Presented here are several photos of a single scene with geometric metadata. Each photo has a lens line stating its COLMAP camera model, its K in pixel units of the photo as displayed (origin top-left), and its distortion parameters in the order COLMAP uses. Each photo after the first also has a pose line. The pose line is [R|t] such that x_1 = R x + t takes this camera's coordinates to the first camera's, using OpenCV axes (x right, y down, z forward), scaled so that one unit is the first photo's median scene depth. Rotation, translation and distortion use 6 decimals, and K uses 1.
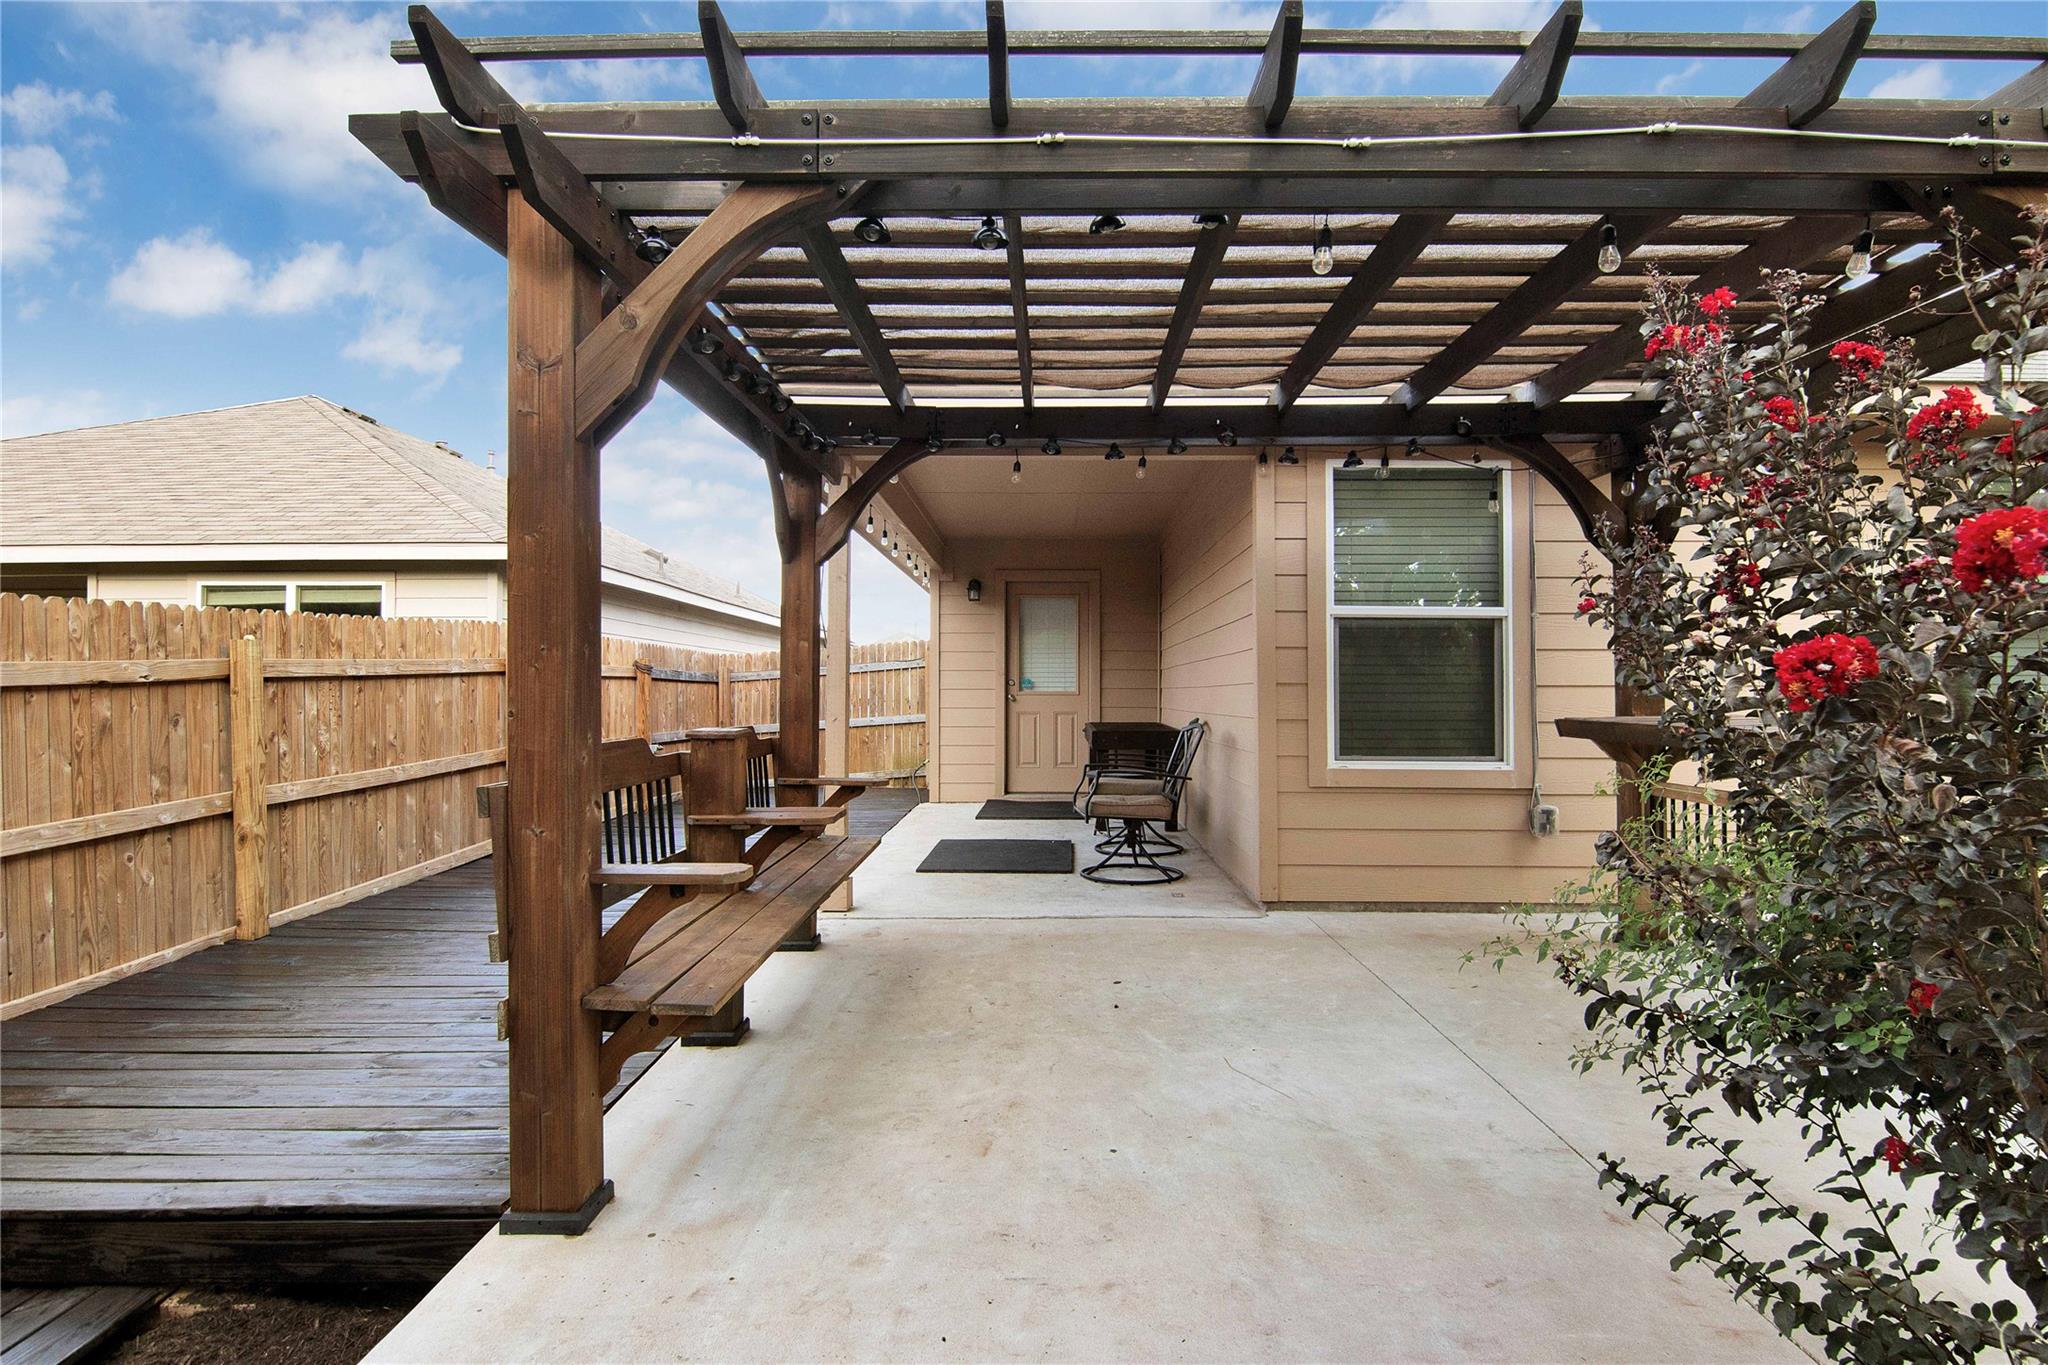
lens RADIAL K [[1071.8, 0, 1028.2], [0, 1071.8, 679.3], [0, 0, 1]] dist [-0.007377, -0.008366]
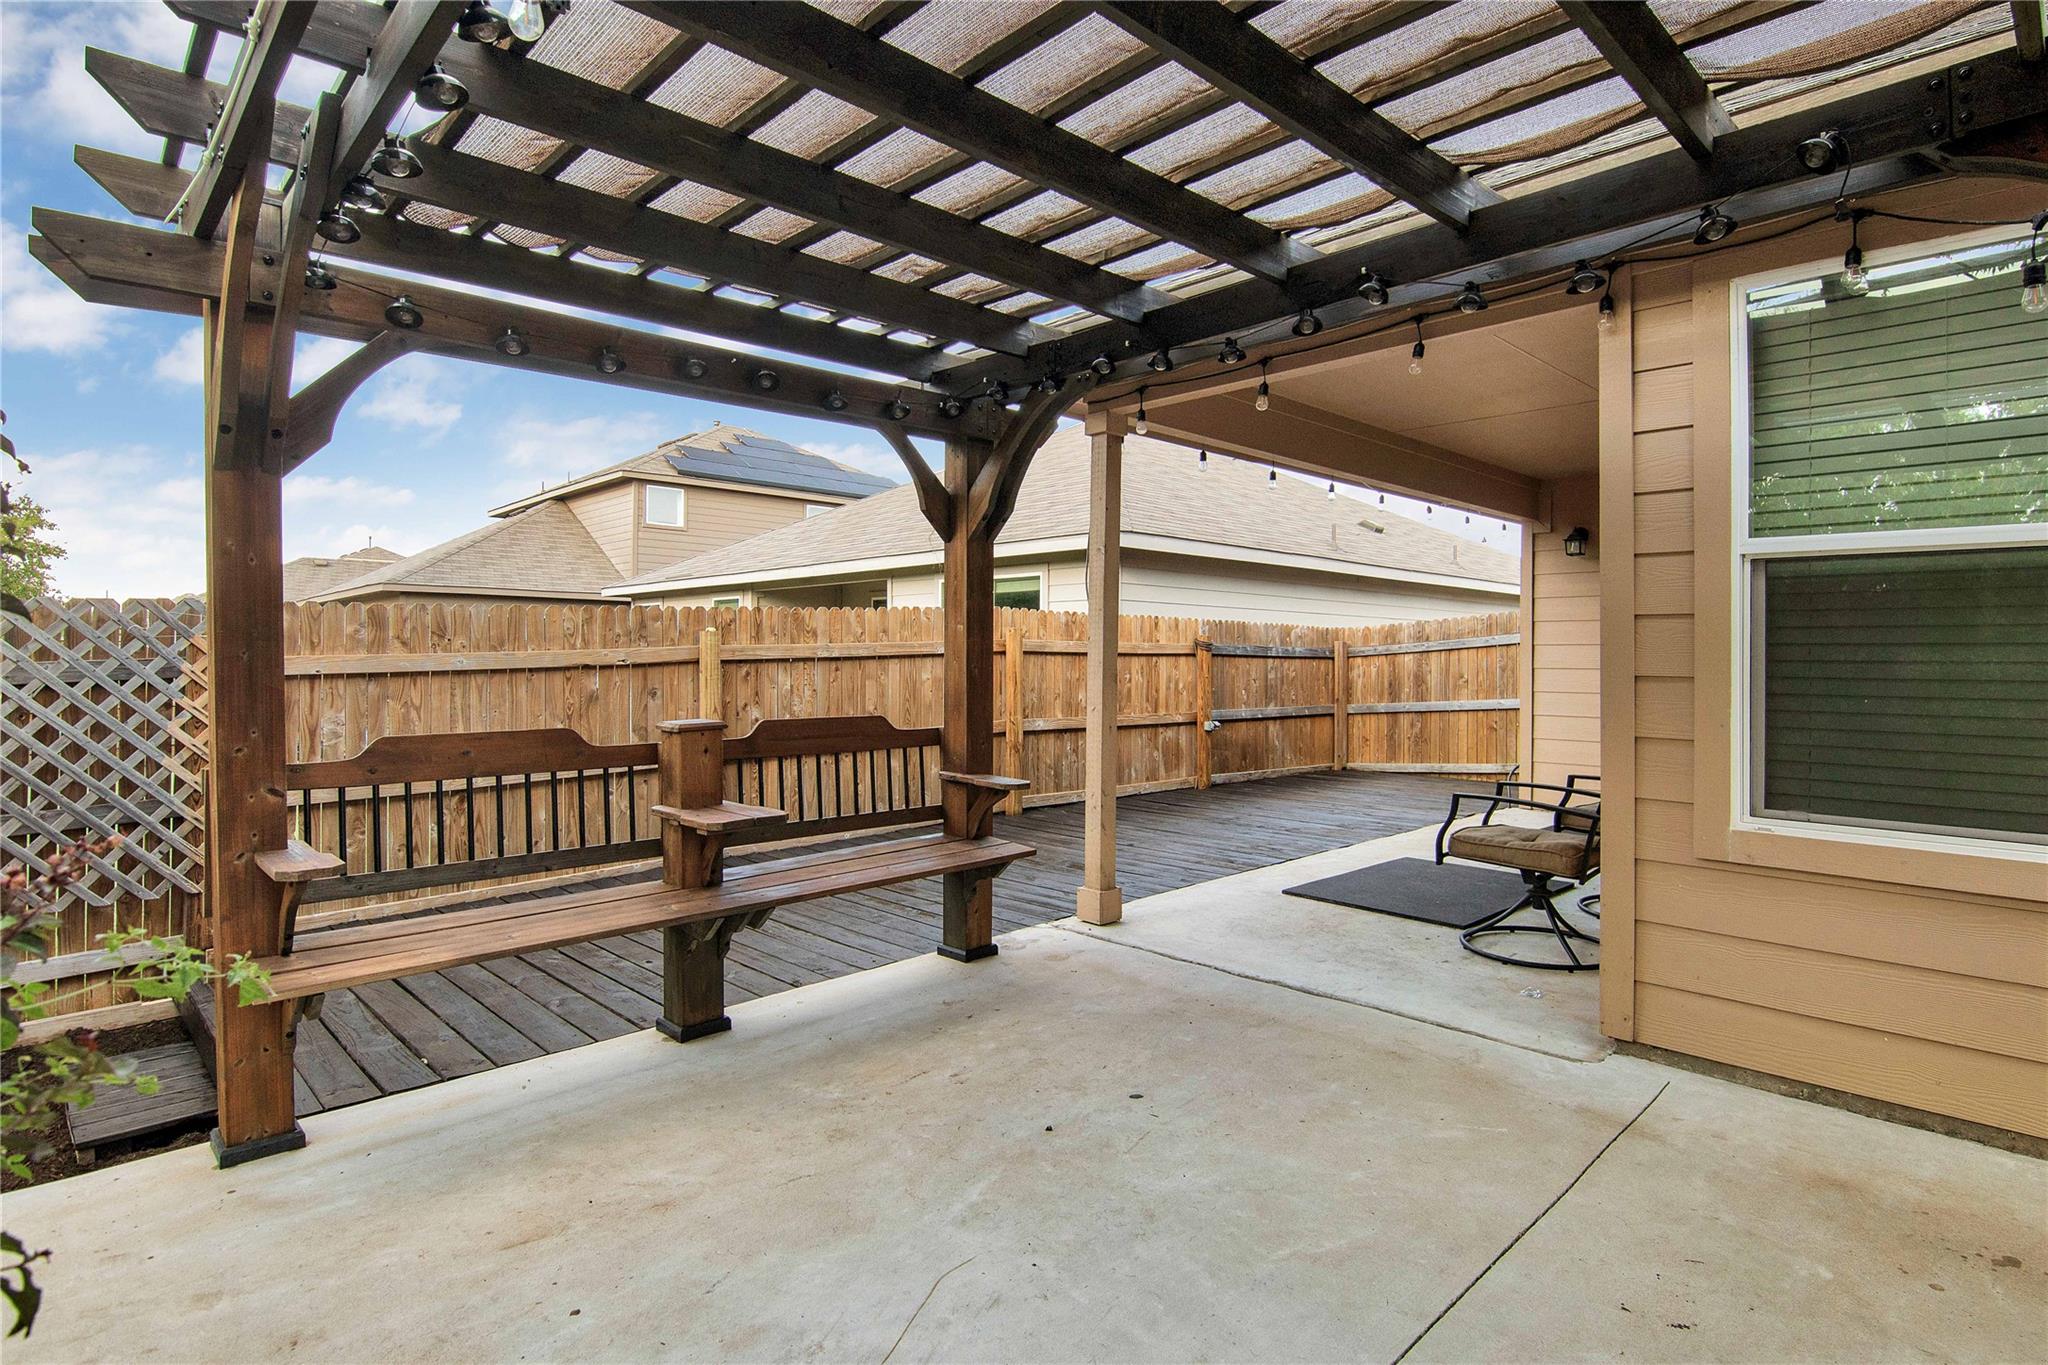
lens RADIAL K [[1071.8, 0, 1028.6], [0, 1071.8, 641.6], [0, 0, 1]] dist [-0.007377, -0.008366]
pose [[0.704206, -0.007881, -0.709952, 0.462332], [0.003824, 0.999966, -0.007307, -0.013527], [0.709986, 0.002431, 0.704212, 0.381392]]
